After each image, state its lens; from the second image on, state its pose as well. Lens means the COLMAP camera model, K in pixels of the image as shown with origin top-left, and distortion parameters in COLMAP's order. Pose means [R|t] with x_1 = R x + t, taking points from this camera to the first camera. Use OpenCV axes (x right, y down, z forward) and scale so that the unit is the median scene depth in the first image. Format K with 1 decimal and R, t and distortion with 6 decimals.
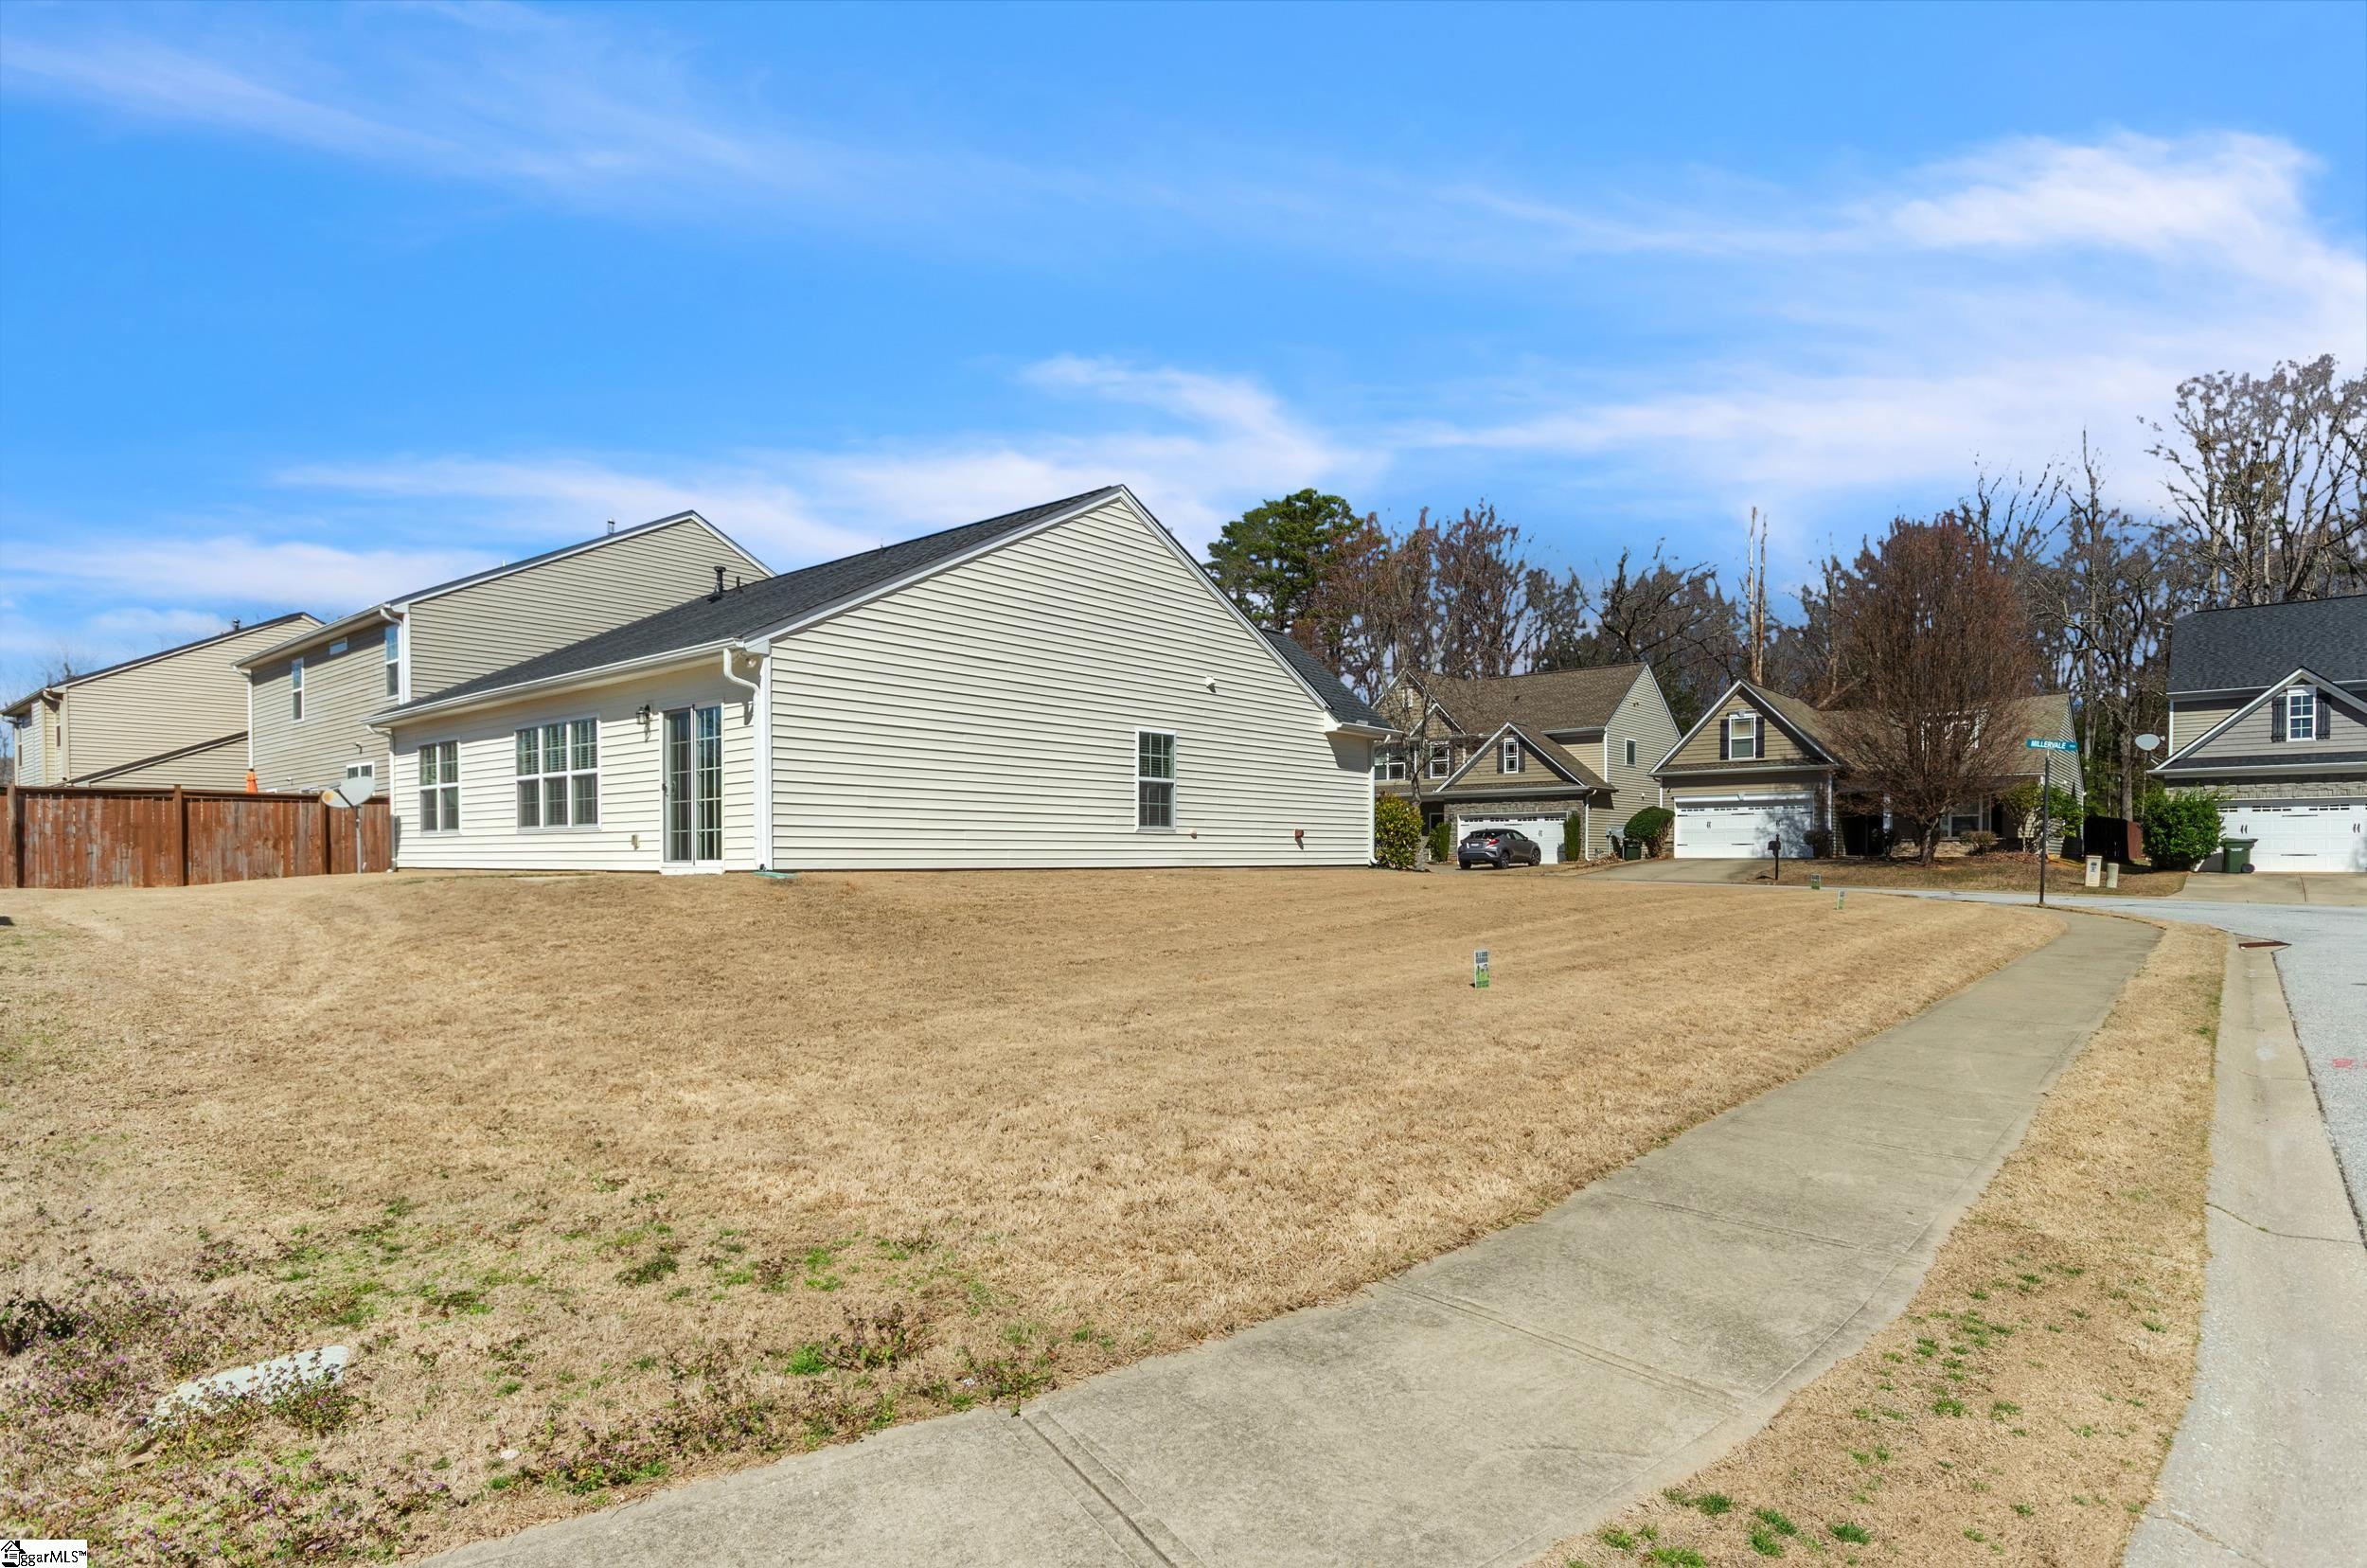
lens RADIAL K [[1217.0, 0, 1186.0], [0, 1217.0, 863.4], [0, 0, 1]] dist [-0.004193, -0.001598]
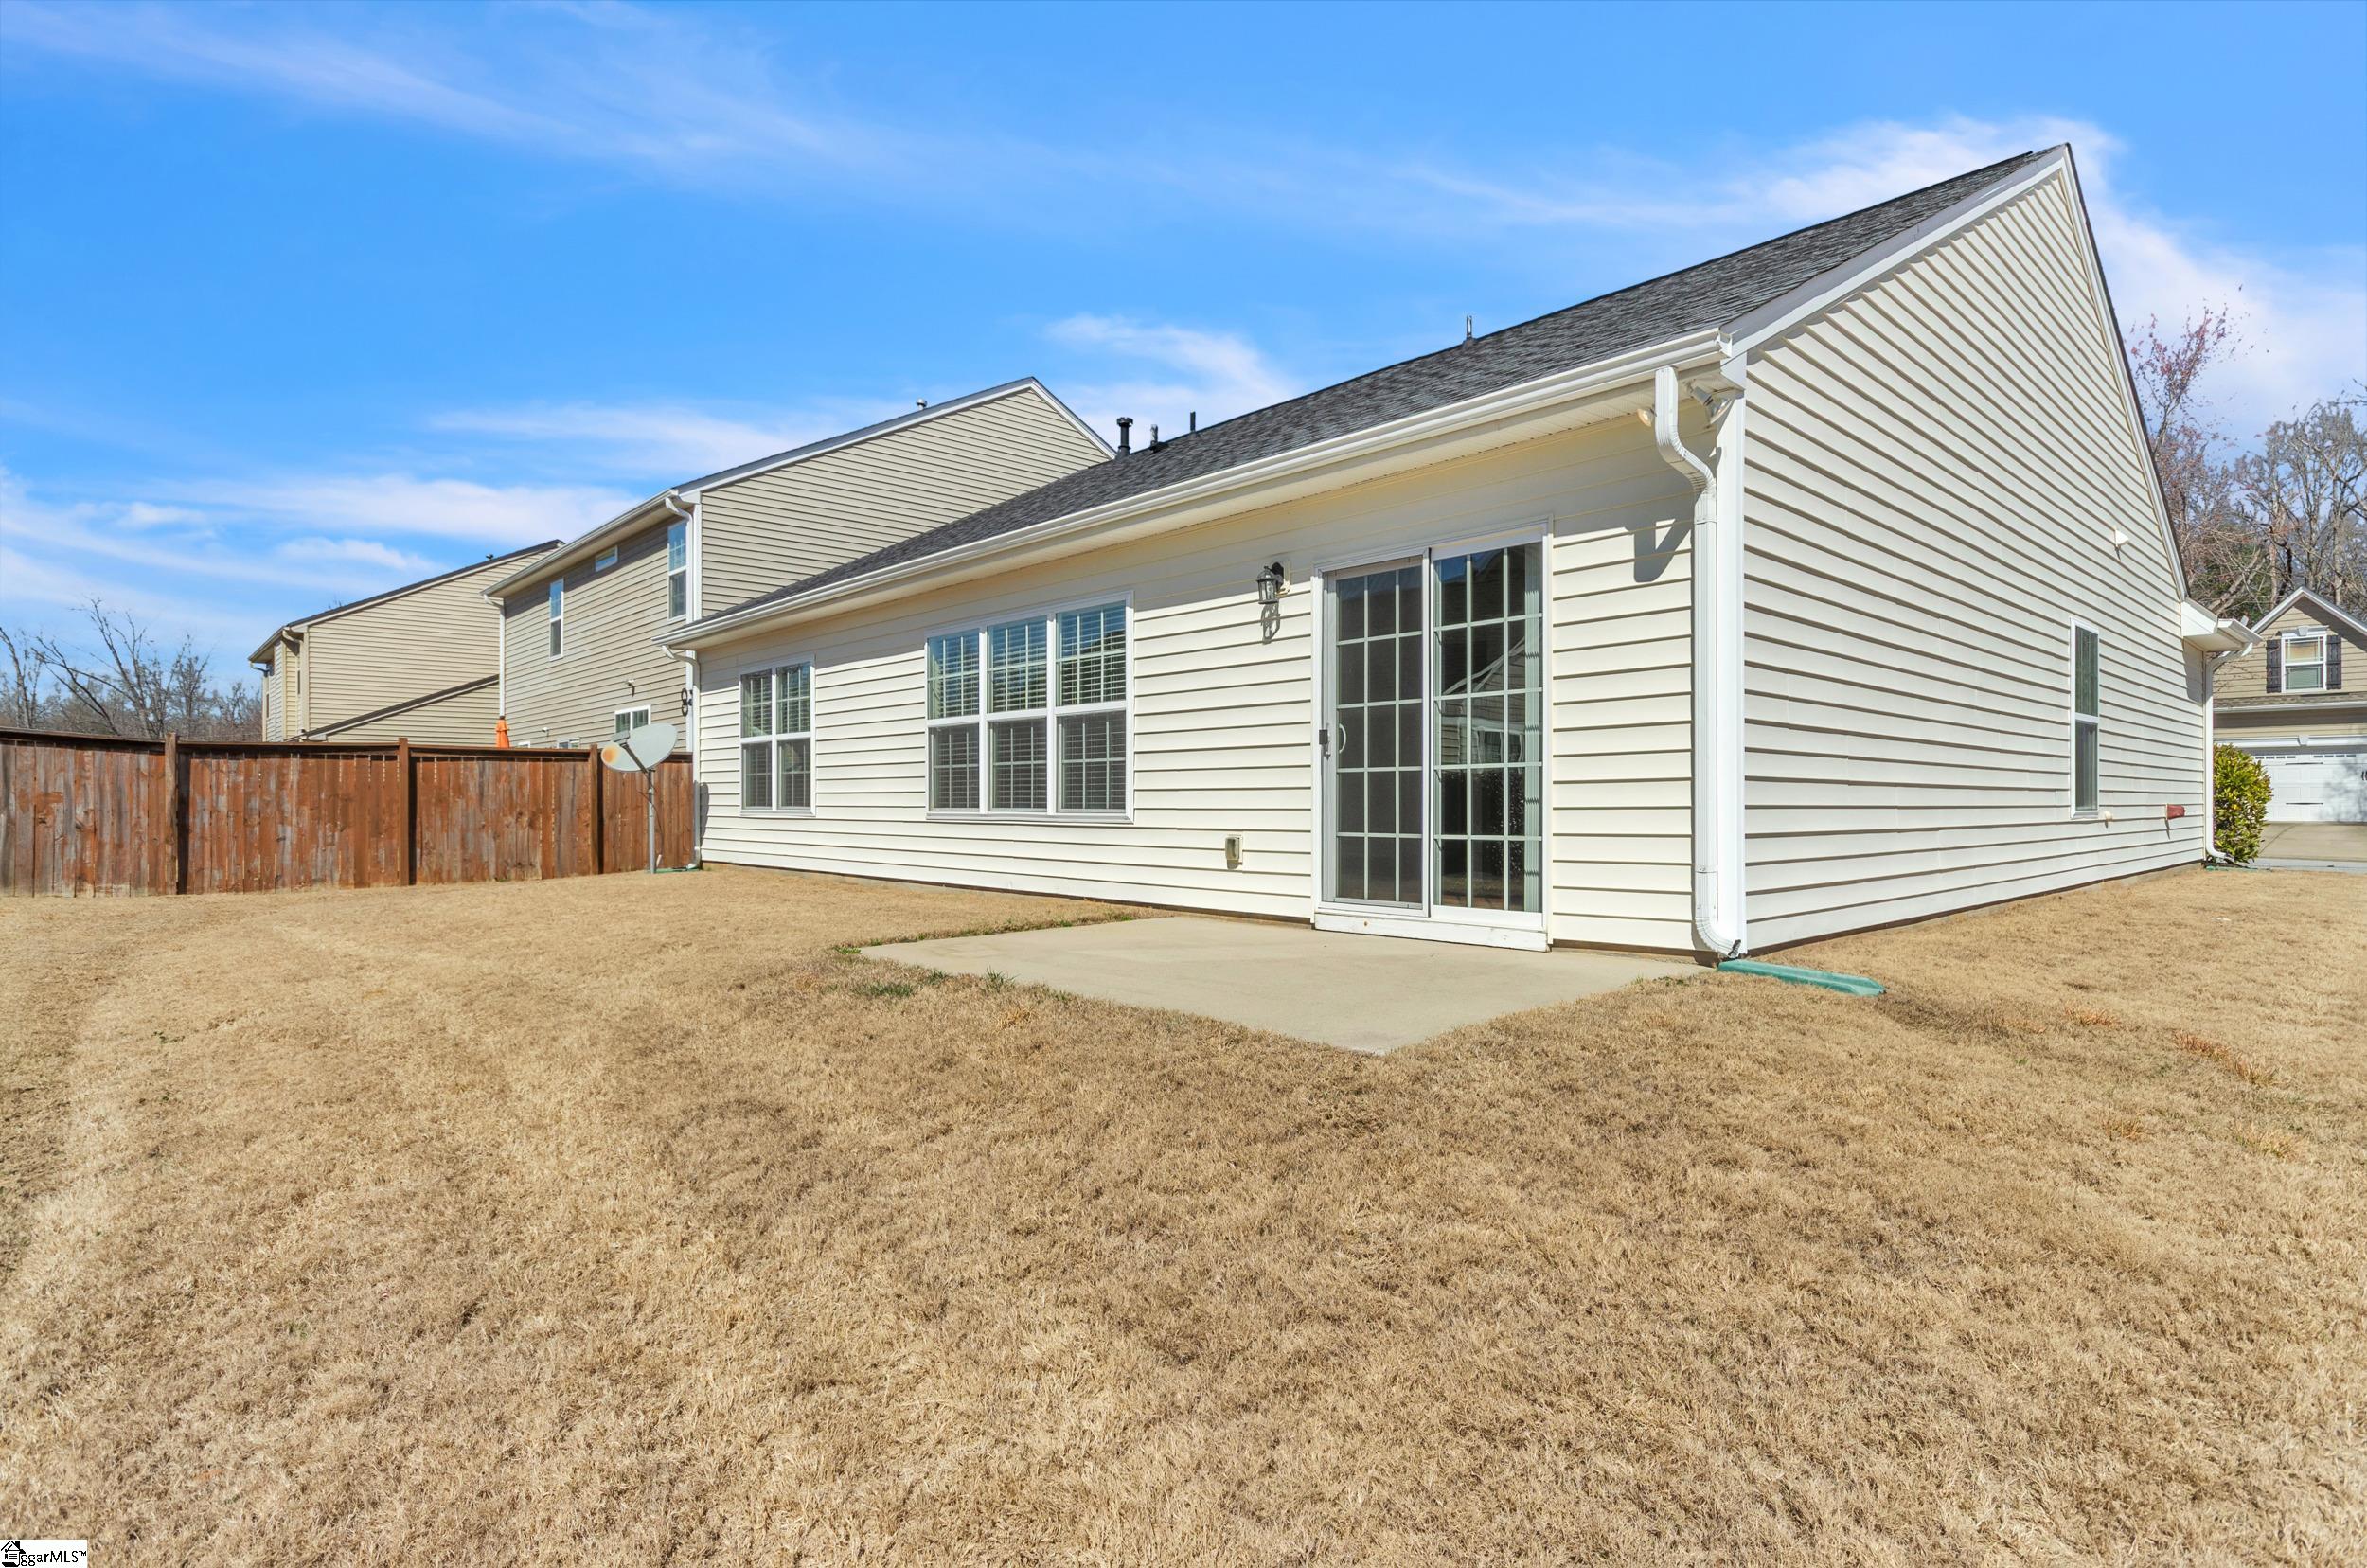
lens RADIAL K [[1185.7, 0, 1183.5], [0, 1185.7, 784.0], [0, 0, 1]] dist [0.000739, 0.000182]
pose [[0.991025, -0.000416, -0.133677, -0.309586], [-0.002351, 0.999786, -0.020538, -0.026221], [0.133657, 0.020668, 0.990812, 0.401775]]
